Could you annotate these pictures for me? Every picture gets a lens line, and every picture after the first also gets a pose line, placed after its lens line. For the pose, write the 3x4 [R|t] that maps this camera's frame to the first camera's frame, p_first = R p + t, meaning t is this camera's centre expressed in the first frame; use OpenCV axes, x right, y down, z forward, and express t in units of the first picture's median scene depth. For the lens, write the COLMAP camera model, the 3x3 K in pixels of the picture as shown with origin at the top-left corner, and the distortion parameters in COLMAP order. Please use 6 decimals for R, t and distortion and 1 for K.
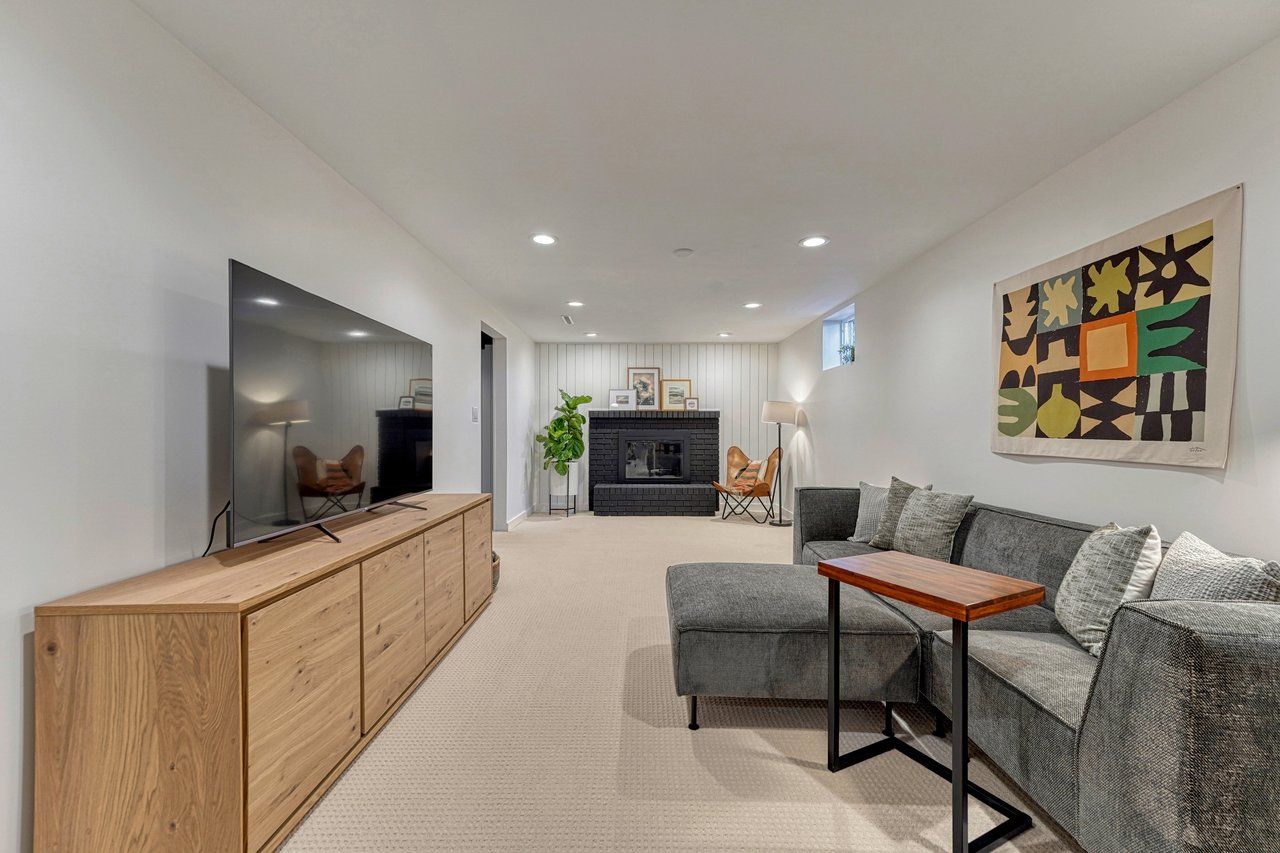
lens RADIAL K [[488.5, 0, 640.0], [0, 488.5, 426.5], [0, 0, 1]] dist [0.000390, 0.000009]
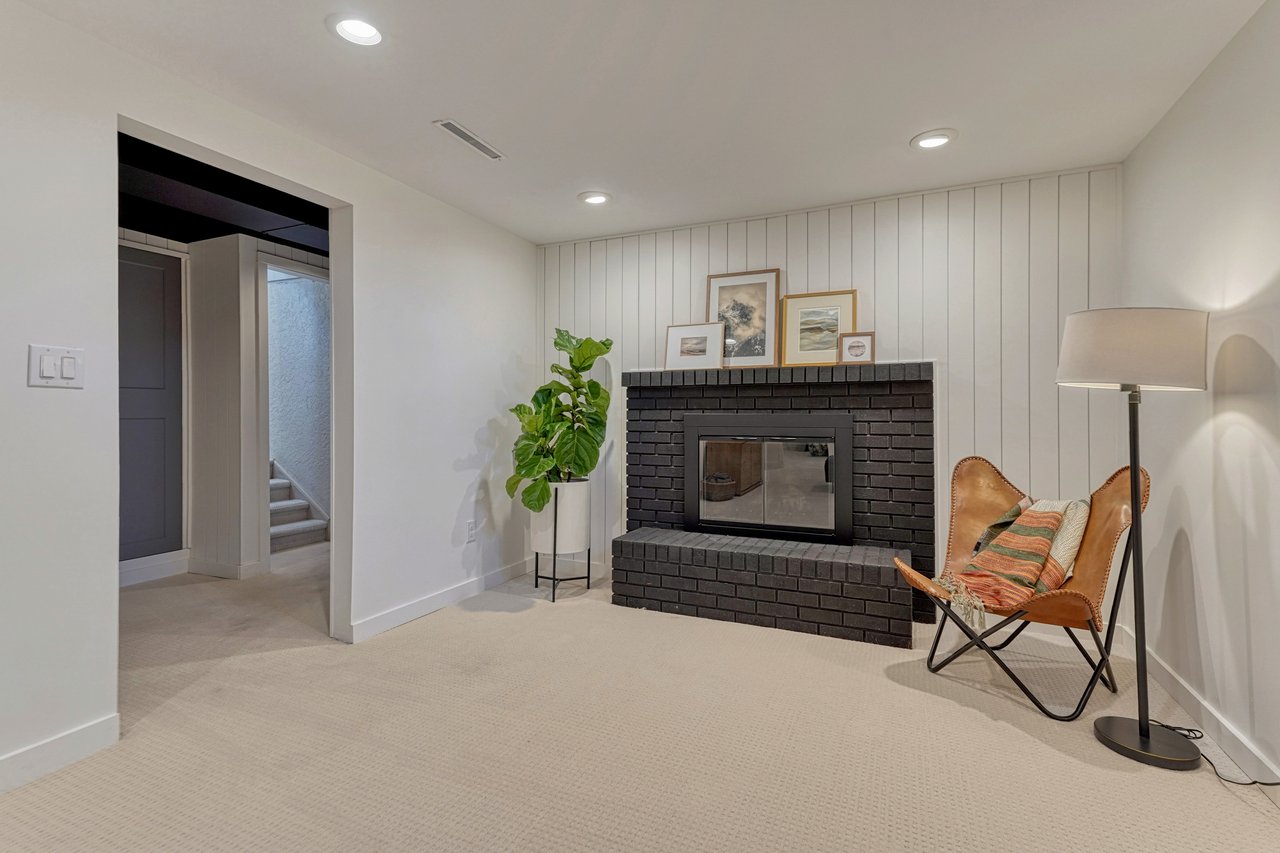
lens RADIAL K [[573.6, 0, 643.2], [0, 573.6, 412.7], [0, 0, 1]] dist [0.012734, 0.000096]
pose [[0.912334, -0.004557, -0.409421, 0.152593], [0.004621, 0.999989, -0.000833, 0.007705], [0.409420, -0.001132, 0.912345, 0.540777]]
